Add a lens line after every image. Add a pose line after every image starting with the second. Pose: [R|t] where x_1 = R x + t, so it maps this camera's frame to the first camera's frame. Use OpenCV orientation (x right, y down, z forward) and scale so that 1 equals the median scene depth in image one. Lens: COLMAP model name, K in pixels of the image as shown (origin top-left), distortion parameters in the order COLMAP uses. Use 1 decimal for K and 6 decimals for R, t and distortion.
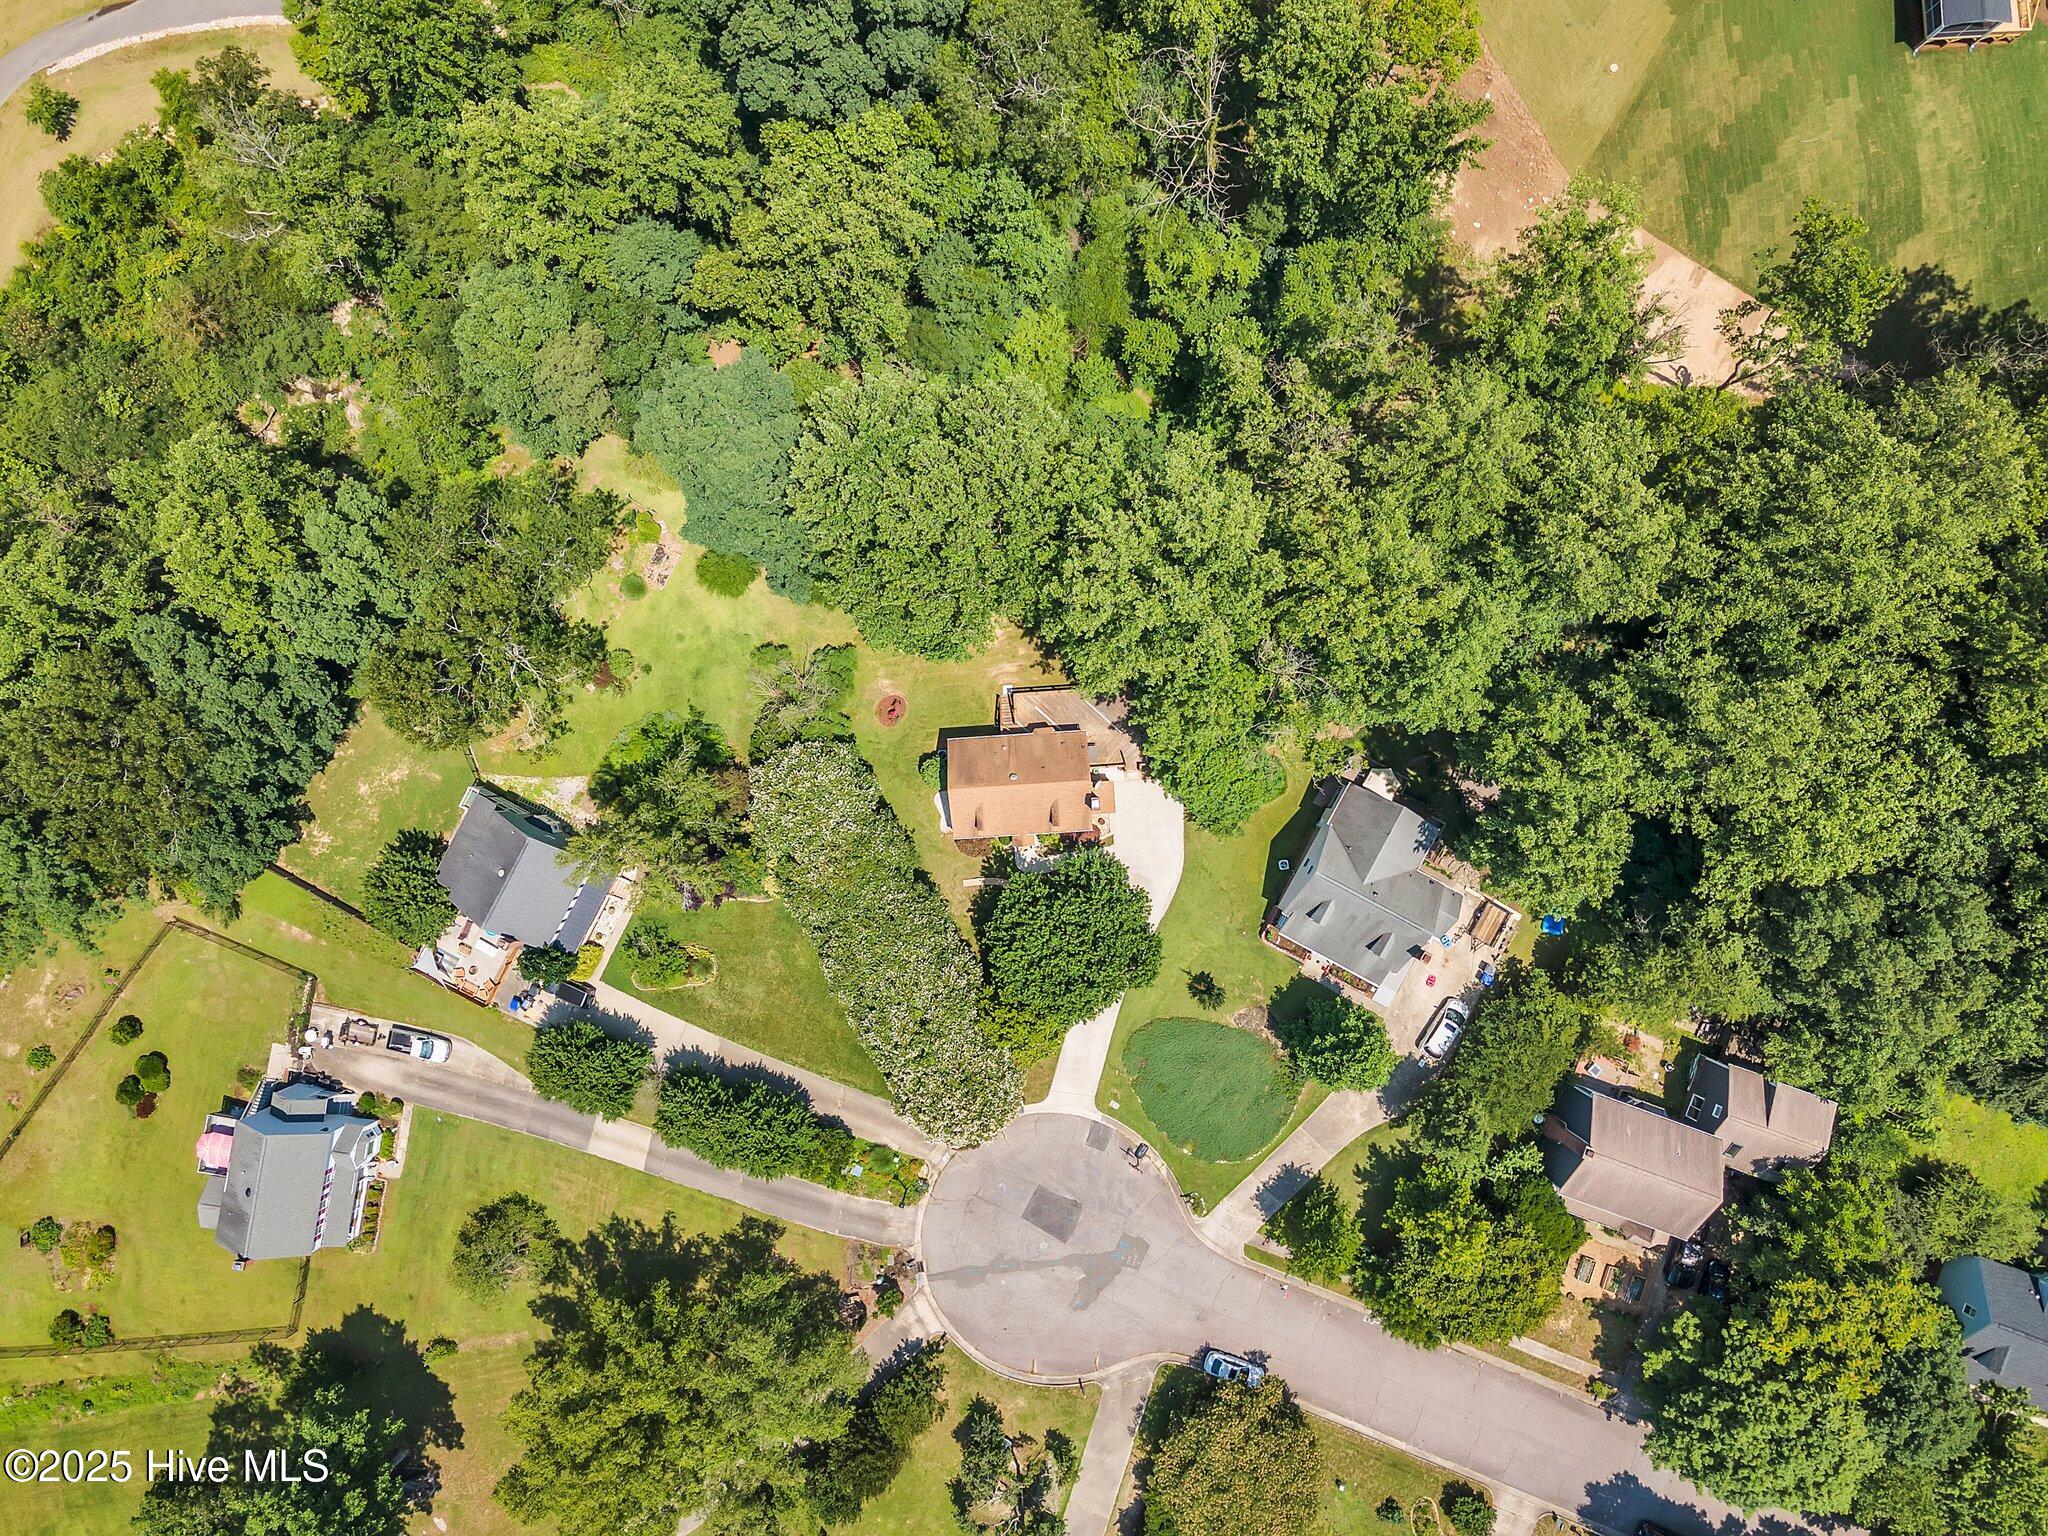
lens RADIAL K [[1531.9, 0, 1023.2], [0, 1531.9, 767.8], [0, 0, 1]] dist [0.010759, 0.001739]
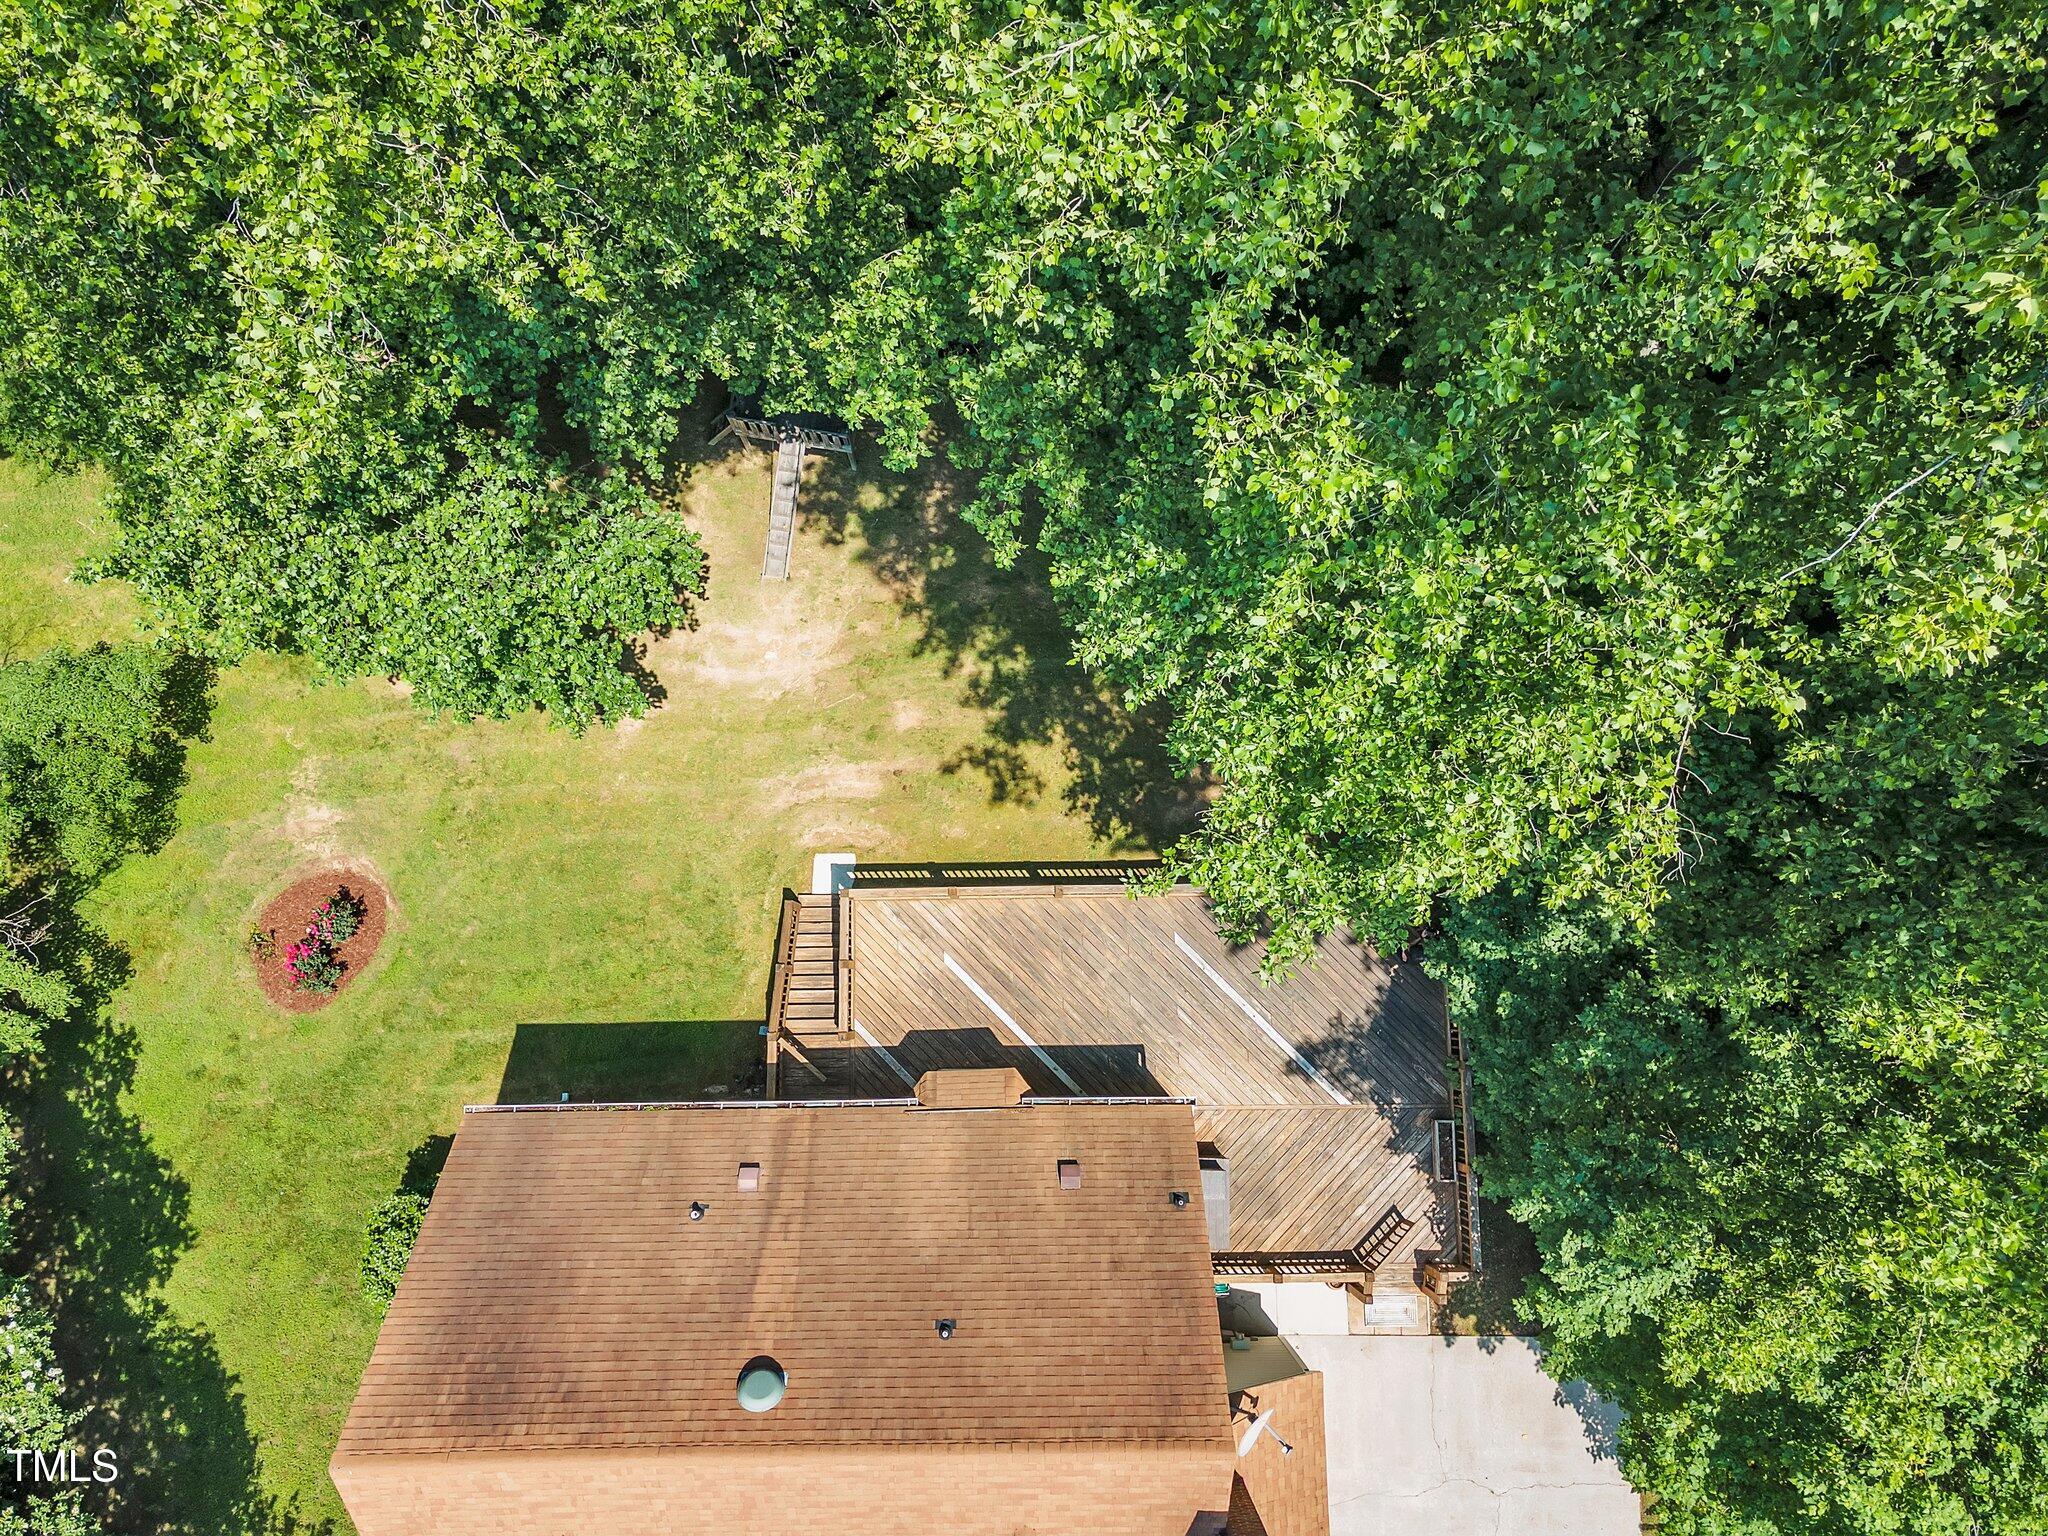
lens RADIAL K [[1531.9, 0, 1027.6], [0, 1531.9, 768.5], [0, 0, 1]] dist [0.010759, 0.001739]
pose [[0.999119, 0.040532, -0.010852, 0.020564], [-0.041395, 0.994418, -0.097049, -0.045494], [0.006857, 0.097413, 0.995220, 0.782145]]
